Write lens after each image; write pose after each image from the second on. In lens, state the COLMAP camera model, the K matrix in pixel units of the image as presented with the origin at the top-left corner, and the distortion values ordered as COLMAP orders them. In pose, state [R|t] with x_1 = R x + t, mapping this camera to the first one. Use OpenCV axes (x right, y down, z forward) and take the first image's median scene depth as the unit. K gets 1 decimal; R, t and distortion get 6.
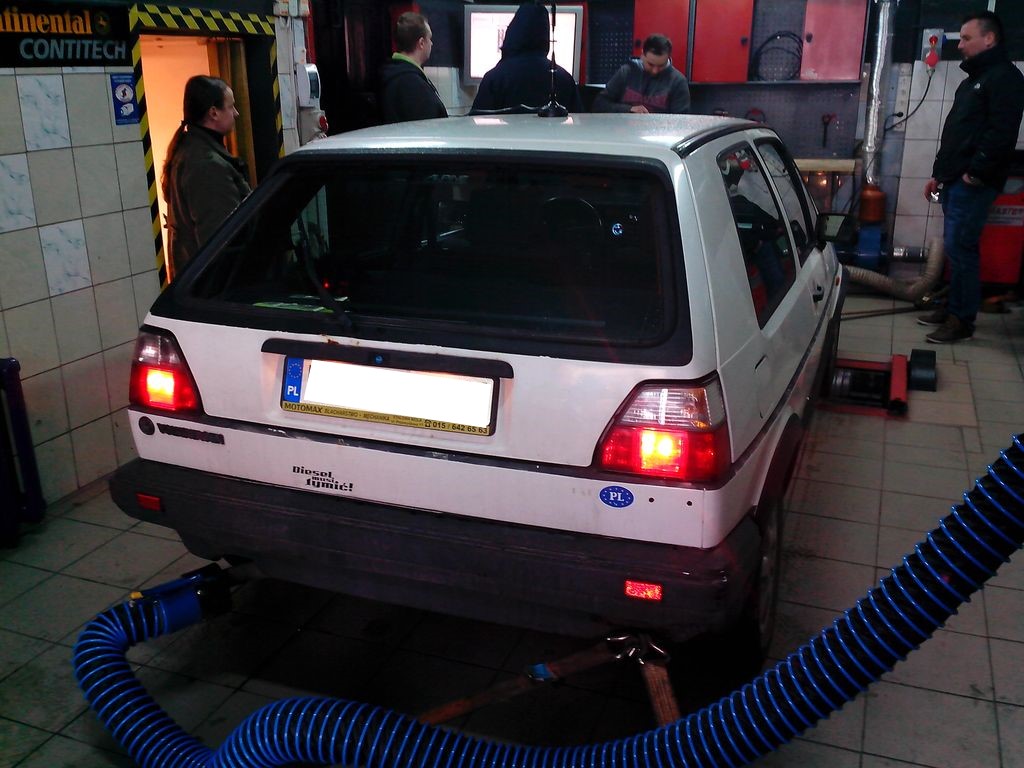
lens RADIAL K [[956.6, 0, 511.4], [0, 956.6, 370.6], [0, 0, 1]] dist [0.136563, -0.255294]
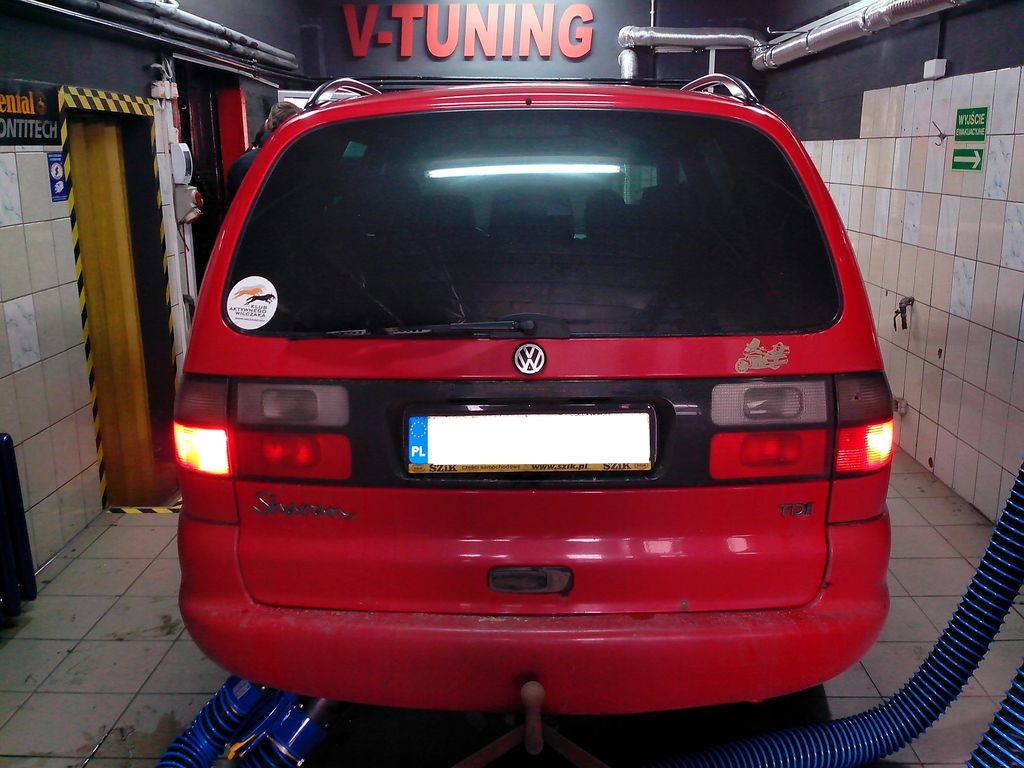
lens RADIAL K [[956.6, 0, 511.4], [0, 956.6, 370.6], [0, 0, 1]] dist [0.136563, -0.255294]
pose [[0.941106, -0.077870, 0.329022, -0.295251], [0.104022, 0.992602, -0.062616, 0.034508], [-0.321712, 0.093154, 0.942244, -0.090443]]
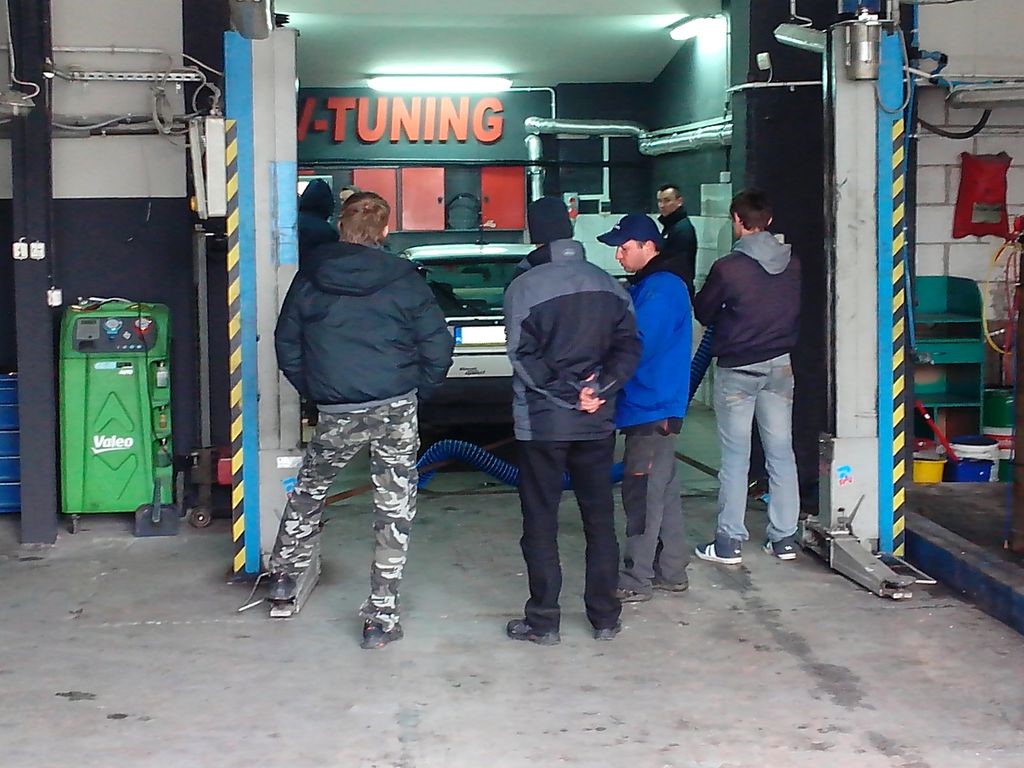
lens RADIAL K [[1574.8, 0, 512.5], [0, 1574.8, 383.0], [0, 0, 1]] dist [-0.047355, -1.898132]
pose [[0.889784, -0.054811, 0.453078, -1.134071], [0.142738, 0.976379, -0.162201, 0.451359], [-0.433486, 0.208996, 0.876590, -1.482126]]
